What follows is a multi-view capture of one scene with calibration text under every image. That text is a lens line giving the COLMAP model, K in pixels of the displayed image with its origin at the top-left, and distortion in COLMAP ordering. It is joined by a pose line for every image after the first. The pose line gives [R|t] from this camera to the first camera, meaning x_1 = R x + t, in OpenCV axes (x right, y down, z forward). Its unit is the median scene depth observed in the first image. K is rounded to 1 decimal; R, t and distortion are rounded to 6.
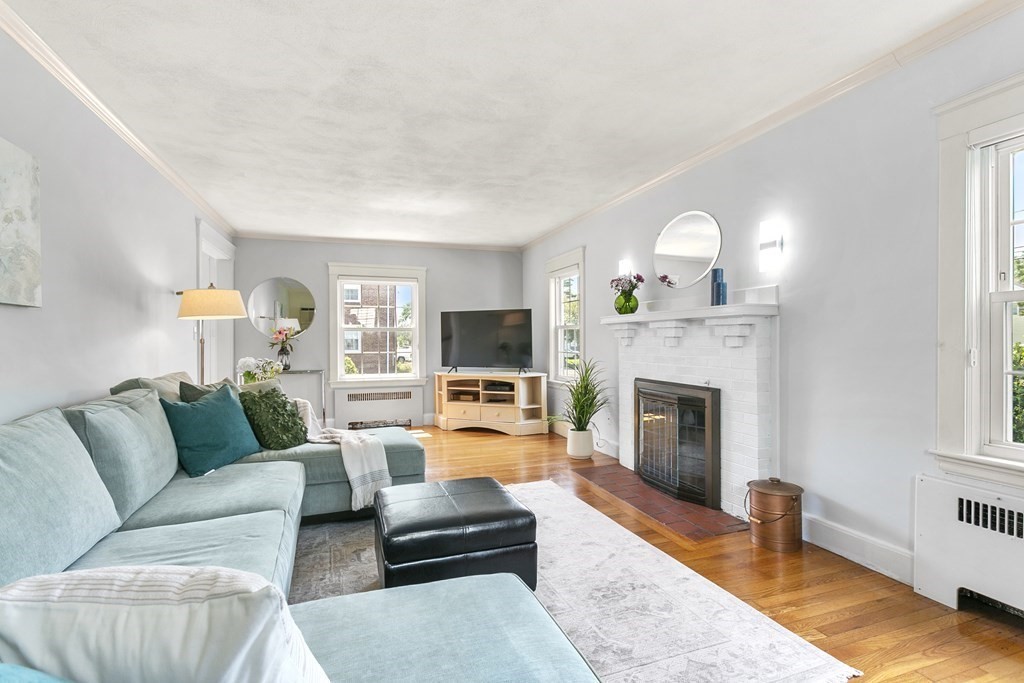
lens RADIAL K [[487.4, 0, 512.0], [0, 487.4, 341.5], [0, 0, 1]] dist [0.000000, -0.000053]
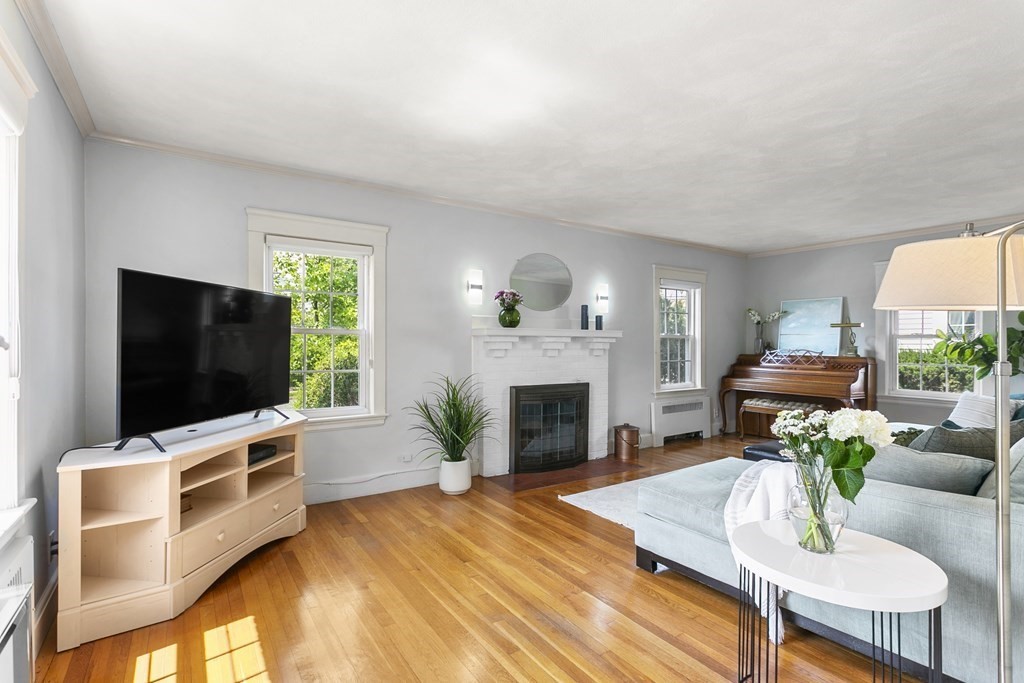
lens RADIAL K [[487.4, 0, 512.0], [0, 487.4, 341.5], [0, 0, 1]] dist [0.000000, -0.000053]
pose [[-0.257201, 0.008582, 0.966320, -0.710817], [-0.000749, 0.999958, -0.009080, -0.014411], [-0.966358, -0.003059, -0.257184, 1.137880]]
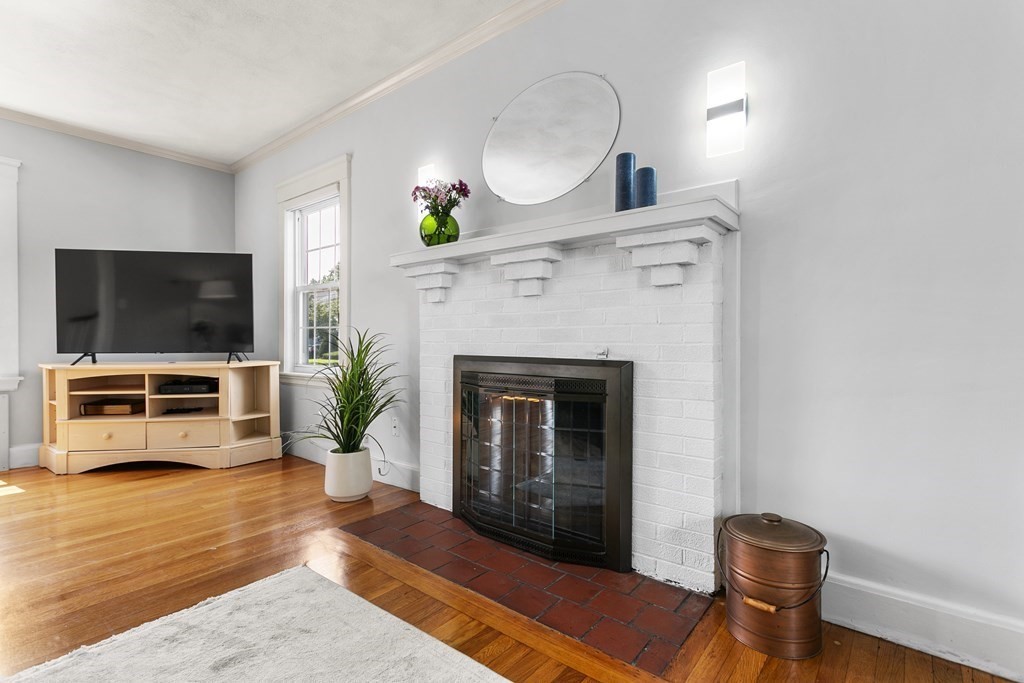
lens RADIAL K [[487.4, 0, 512.0], [0, 487.4, 341.5], [0, 0, 1]] dist [0.000000, -0.000053]
pose [[0.855505, 0.005004, 0.517771, 0.004008], [-0.003739, 0.999987, -0.003487, 0.052645], [-0.517782, 0.001048, 0.855512, 0.401508]]
